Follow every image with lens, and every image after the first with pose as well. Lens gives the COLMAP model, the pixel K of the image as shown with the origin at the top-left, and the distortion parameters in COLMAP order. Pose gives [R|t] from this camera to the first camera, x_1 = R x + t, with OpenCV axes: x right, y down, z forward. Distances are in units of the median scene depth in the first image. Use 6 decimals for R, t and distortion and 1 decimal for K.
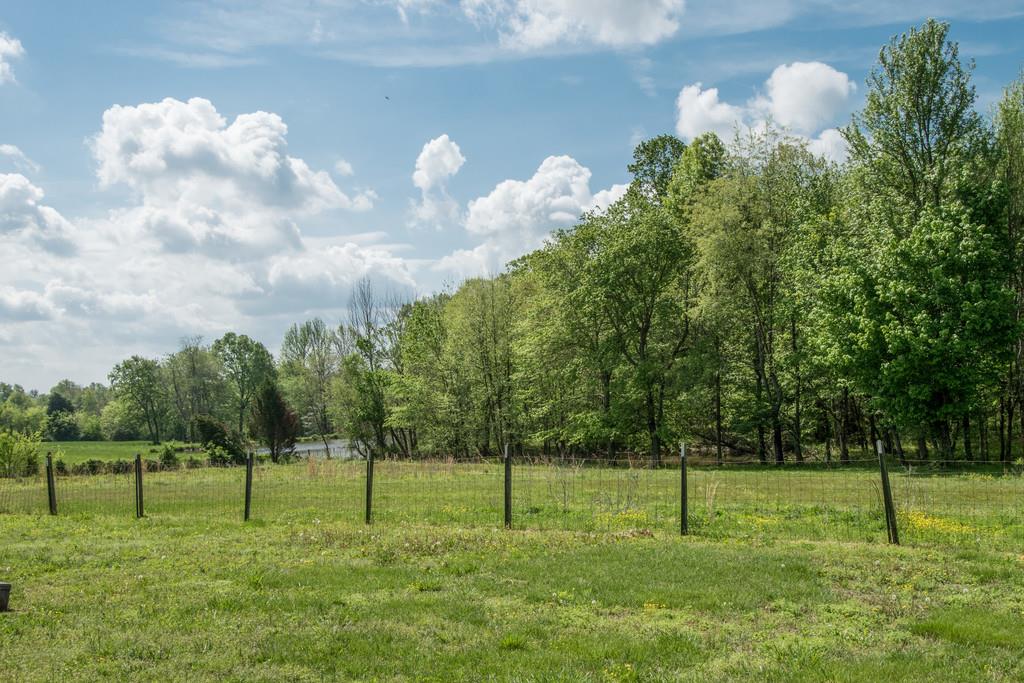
lens RADIAL K [[1102.3, 0, 512.4], [0, 1102.3, 419.1], [0, 0, 1]] dist [0.058058, -0.003266]
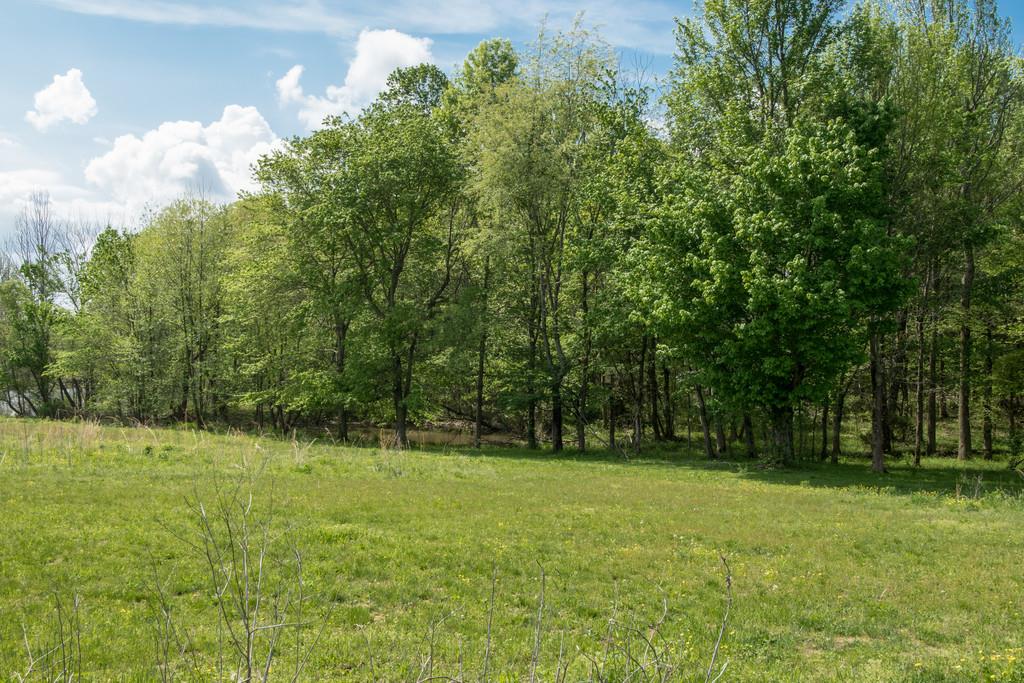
lens RADIAL K [[988.7, 0, 535.9], [0, 988.7, 343.6], [0, 0, 1]] dist [0.017186, 0.001311]
pose [[0.954756, 0.071017, 0.288787, 0.016506], [-0.057258, 0.996797, -0.055829, 0.005619], [-0.291827, 0.036767, 0.955764, 0.340979]]
